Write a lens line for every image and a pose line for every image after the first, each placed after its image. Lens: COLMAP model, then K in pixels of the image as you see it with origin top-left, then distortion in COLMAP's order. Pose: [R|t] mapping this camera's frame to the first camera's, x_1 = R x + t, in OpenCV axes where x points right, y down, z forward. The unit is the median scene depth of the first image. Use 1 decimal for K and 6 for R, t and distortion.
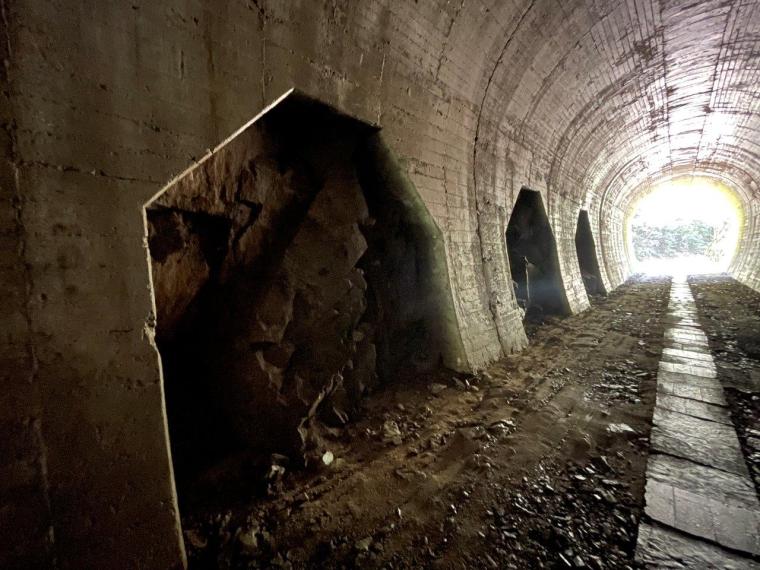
lens RADIAL K [[325.4, 0, 380.3], [0, 325.4, 283.8], [0, 0, 1]] dist [0.000619, -0.000614]
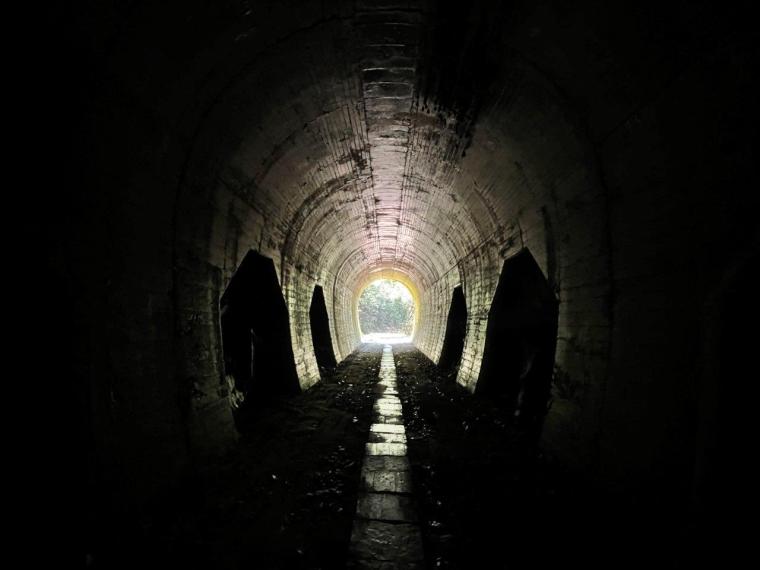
lens RADIAL K [[325.4, 0, 379.6], [0, 325.4, 286.2], [0, 0, 1]] dist [0.000619, -0.000614]
pose [[0.757389, 0.115431, 0.642680, 0.120023], [0.013574, 0.981254, -0.192240, -0.020903], [-0.652822, 0.154324, 0.741625, 0.102235]]
